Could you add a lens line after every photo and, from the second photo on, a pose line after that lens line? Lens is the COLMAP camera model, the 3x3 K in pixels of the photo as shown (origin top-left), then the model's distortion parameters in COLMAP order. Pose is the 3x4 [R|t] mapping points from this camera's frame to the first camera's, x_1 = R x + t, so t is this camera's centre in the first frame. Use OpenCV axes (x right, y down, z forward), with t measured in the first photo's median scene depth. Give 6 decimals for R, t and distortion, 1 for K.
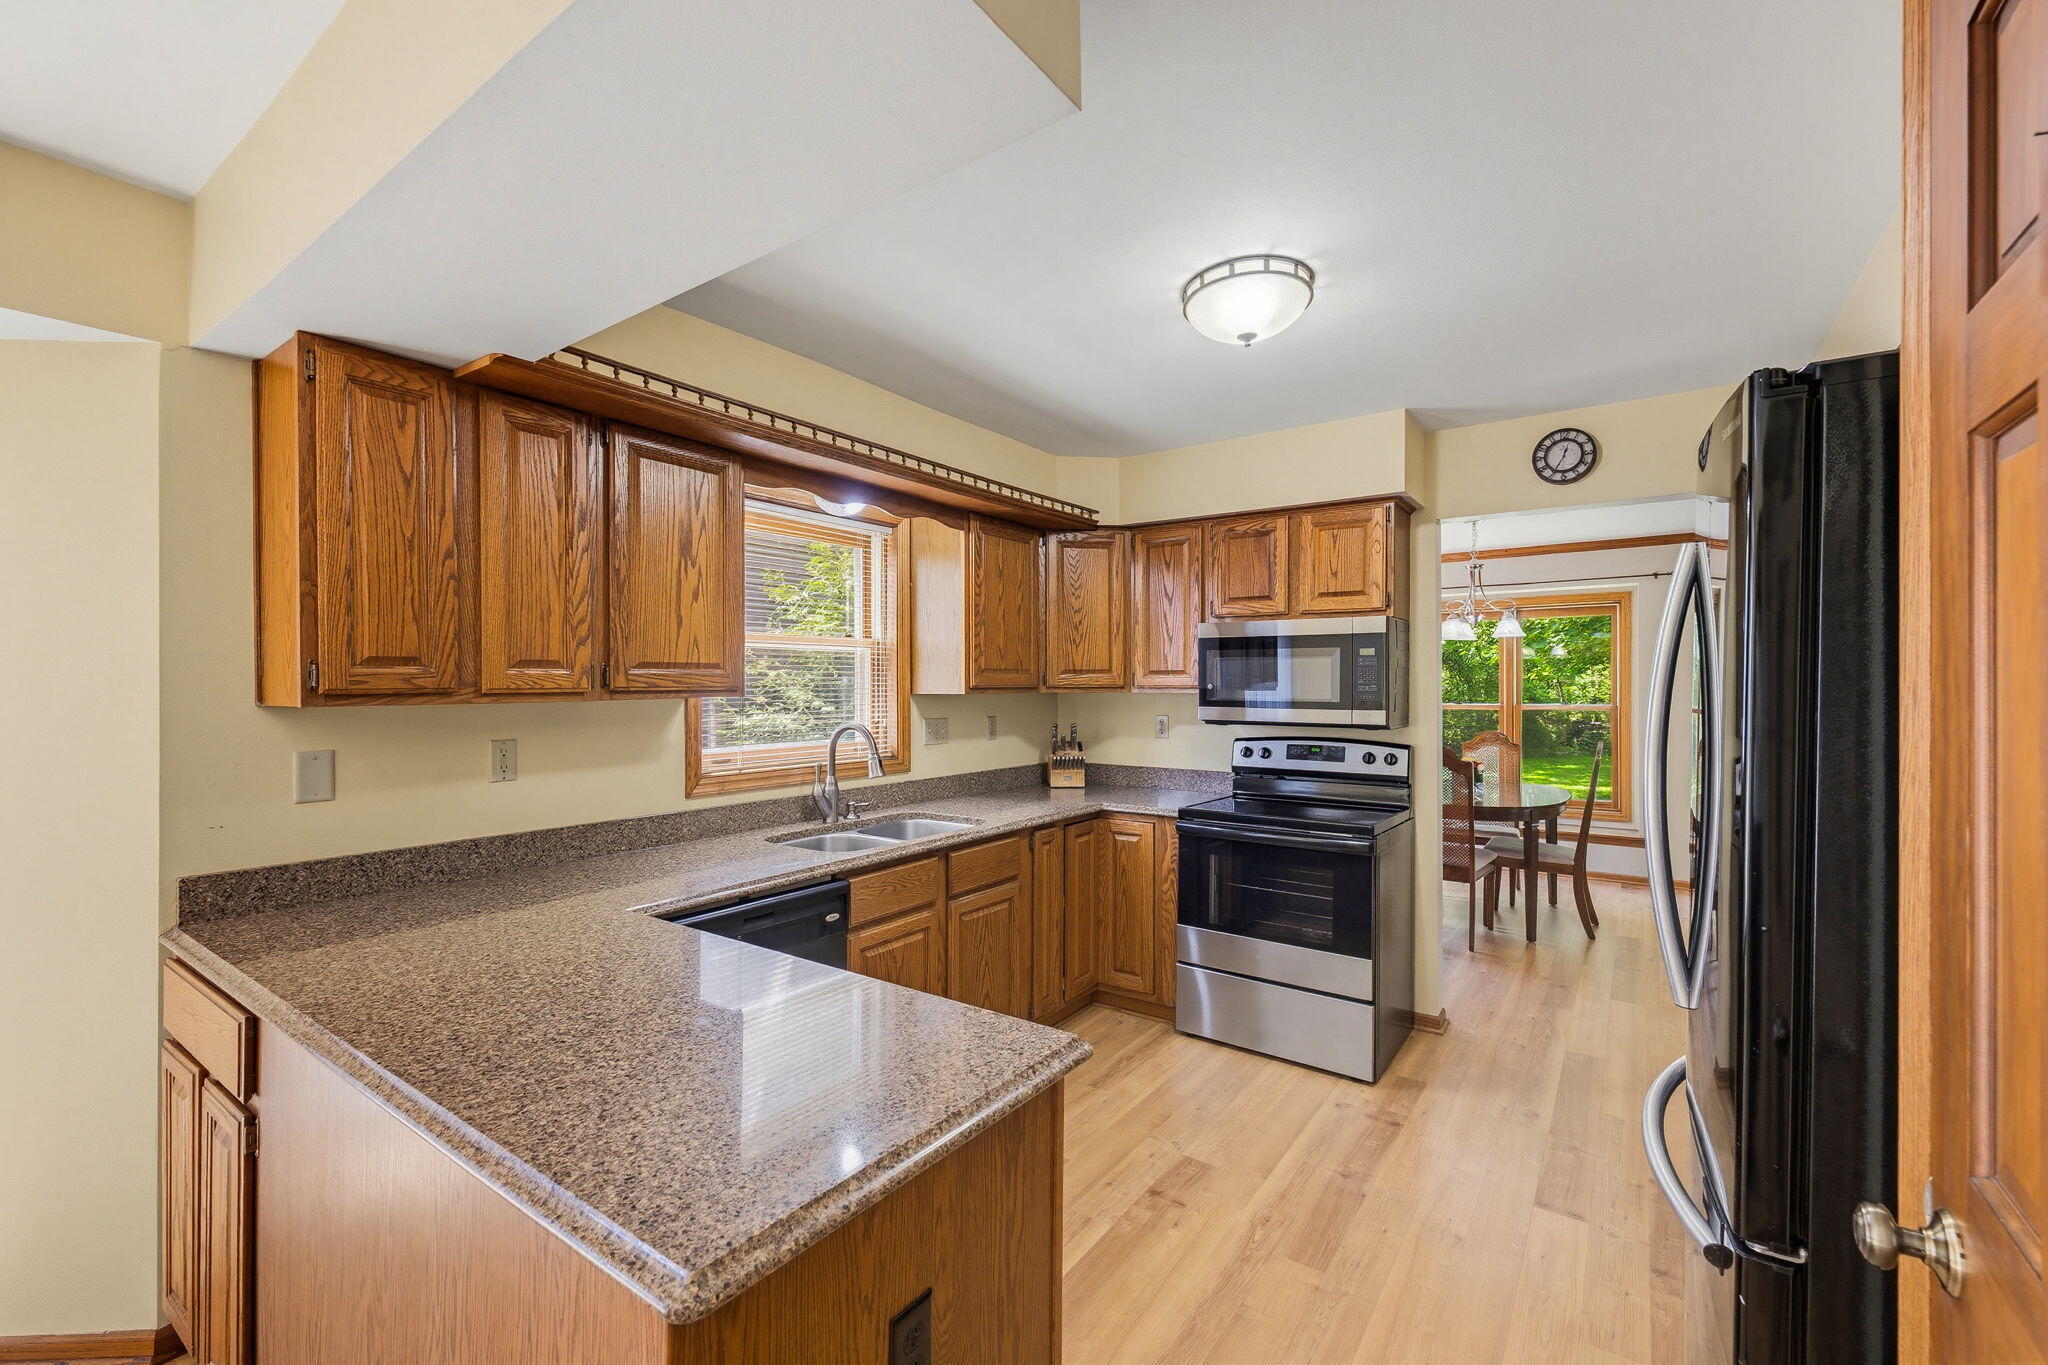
lens RADIAL K [[840.5, 0, 1034.0], [0, 840.5, 678.6], [0, 0, 1]] dist [0.001282, 0.000309]
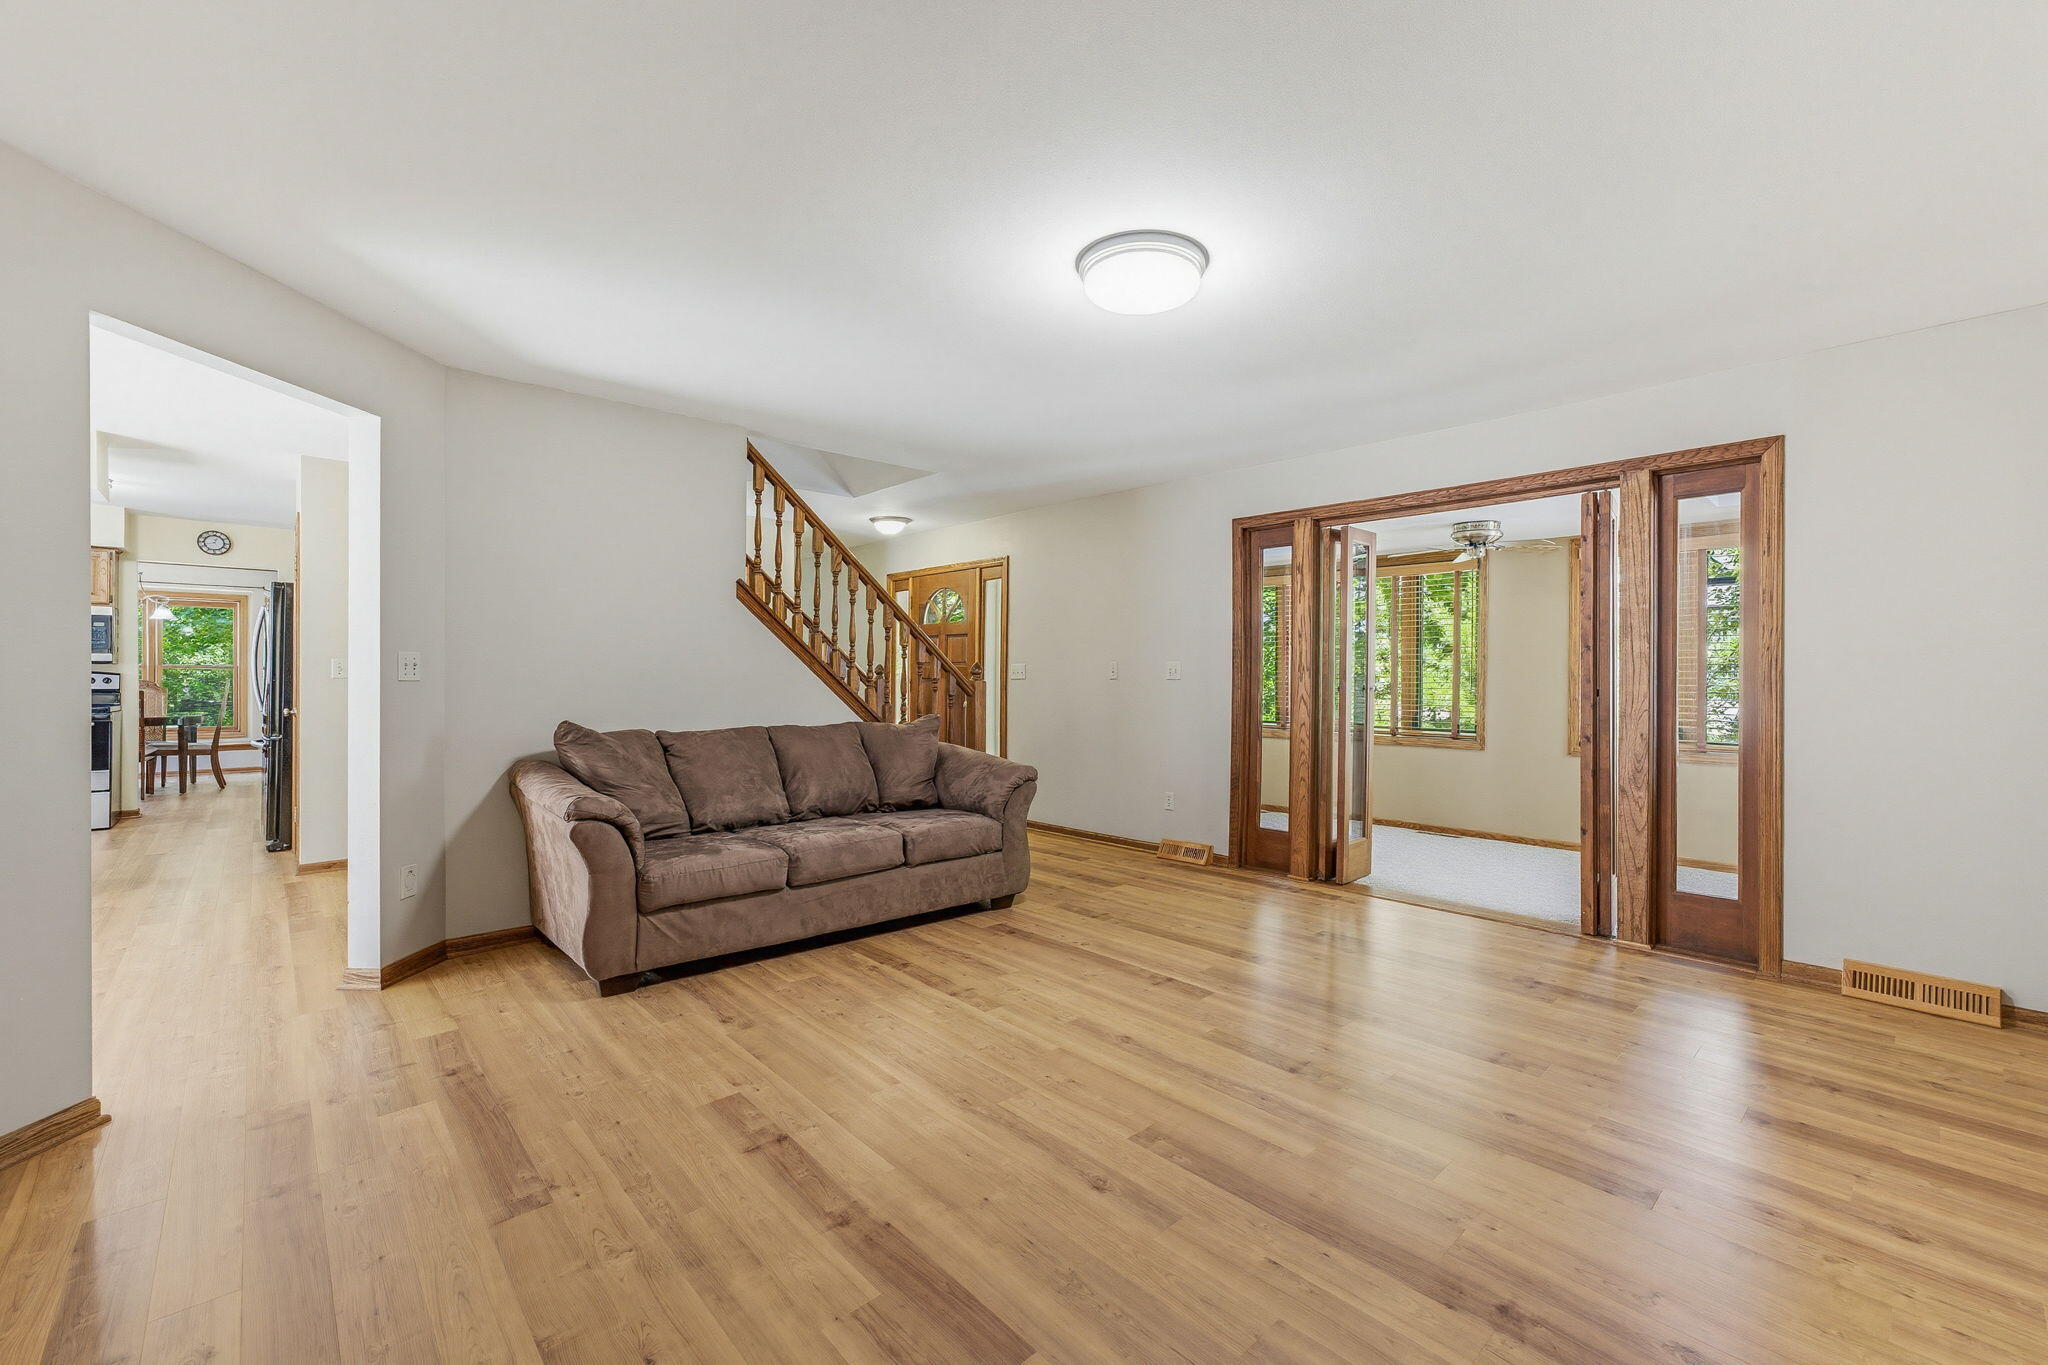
lens RADIAL K [[840.5, 0, 1034.0], [0, 840.5, 678.6], [0, 0, 1]] dist [0.001282, 0.000309]
pose [[0.207325, 0.001310, 0.978271, -1.004336], [-0.015917, 0.999871, 0.002034, 0.052097], [-0.978143, -0.015993, 0.207320, -1.453581]]
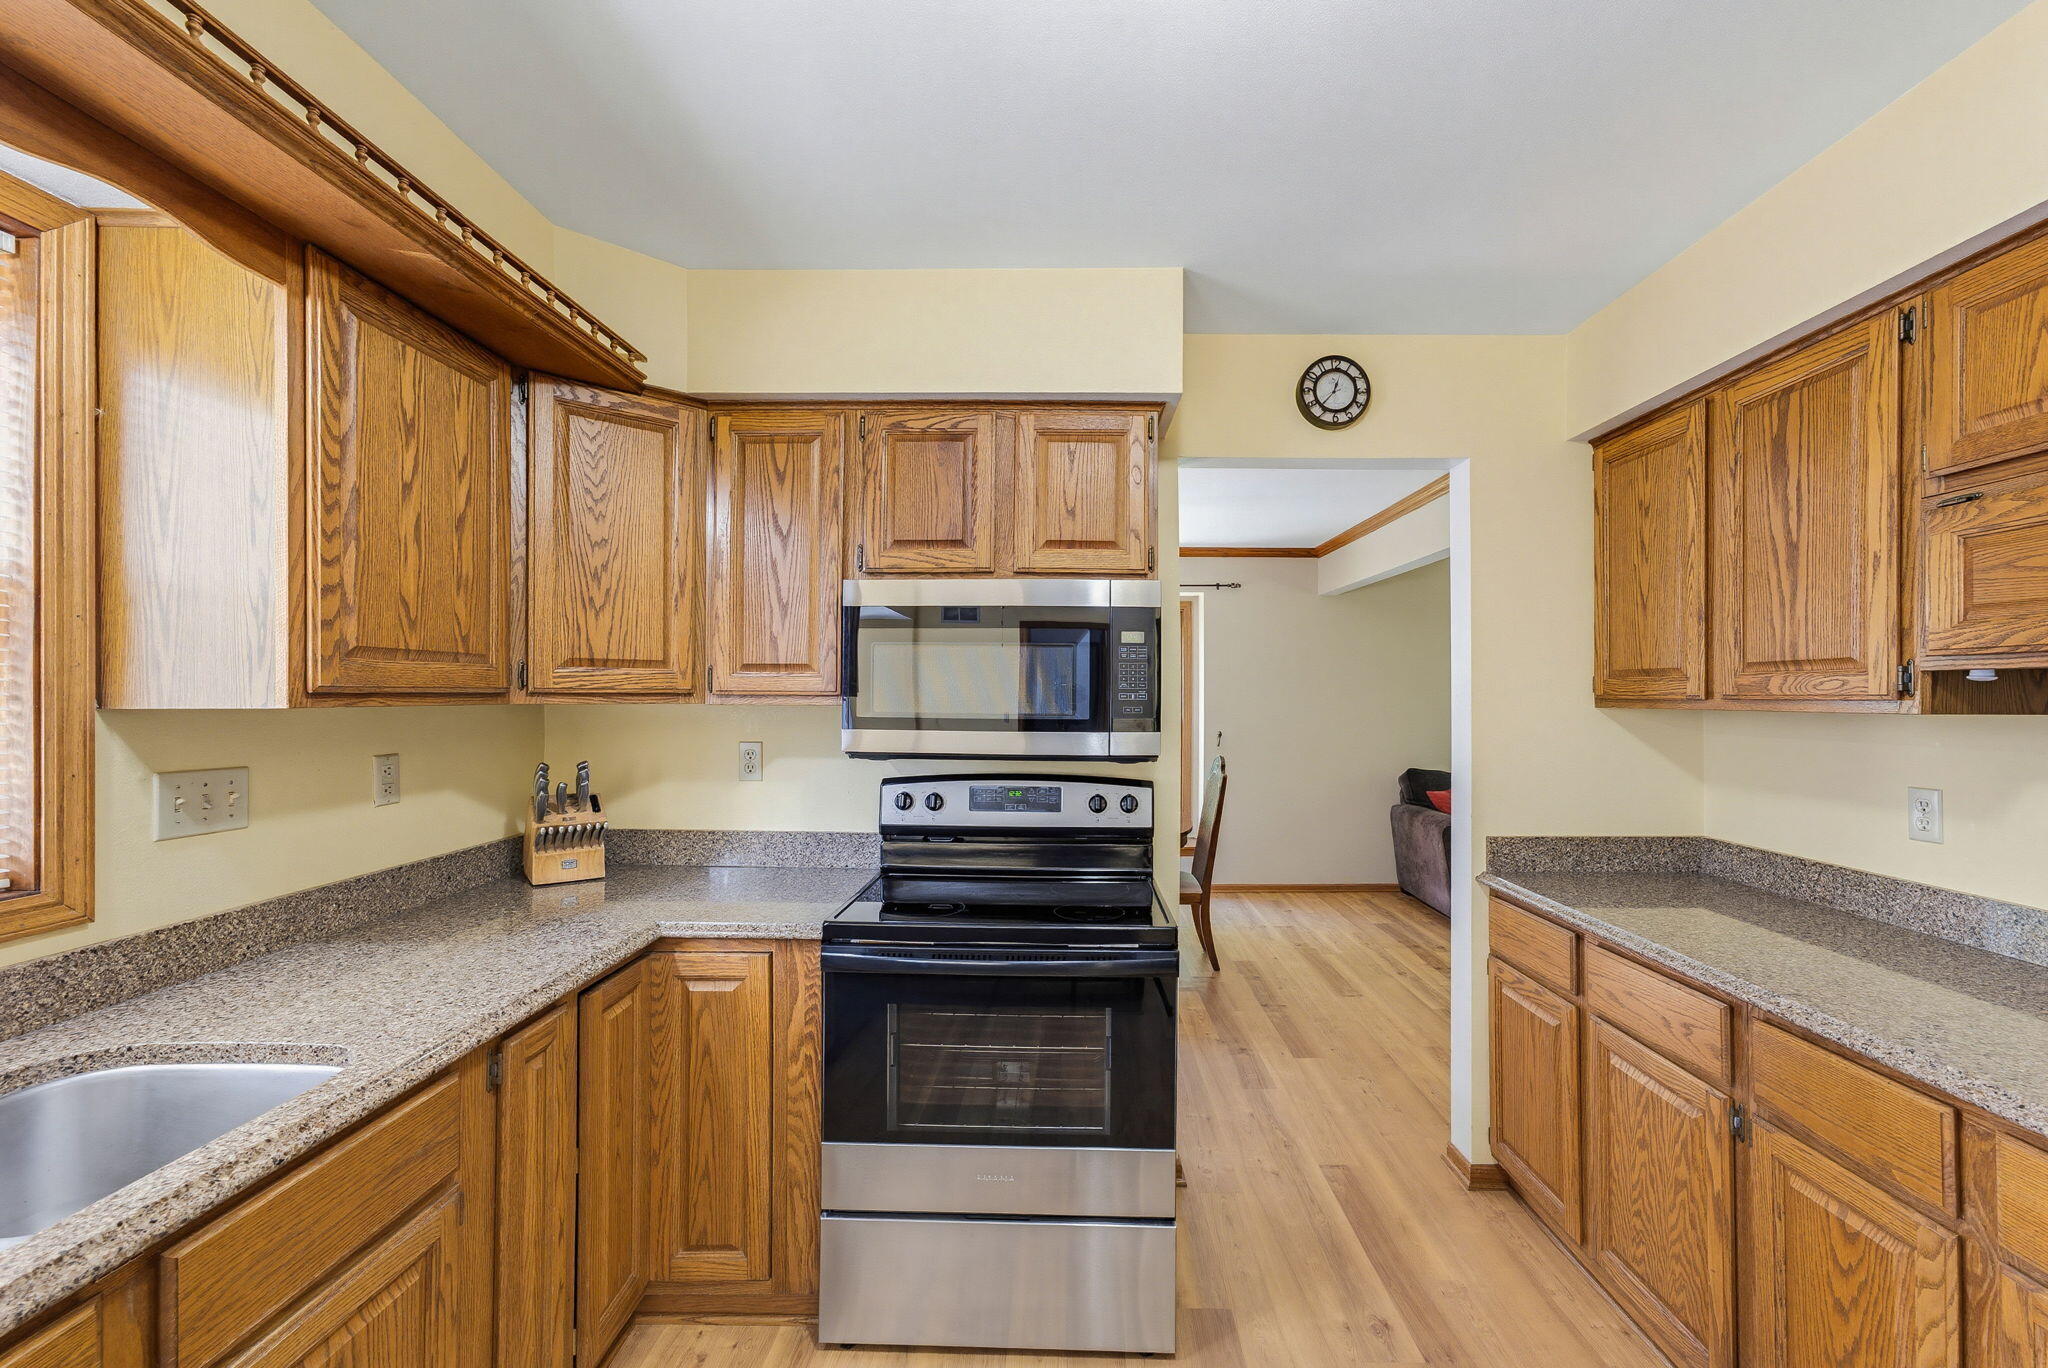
lens RADIAL K [[830.1, 0, 1026.9], [0, 830.1, 697.7], [0, 0, 1]] dist [-0.048884, 0.042678]
pose [[0.832804, 0.004661, 0.553548, -0.008072], [-0.008975, 0.999947, 0.005083, 0.009013], [-0.553495, -0.009201, 0.832802, 0.483044]]
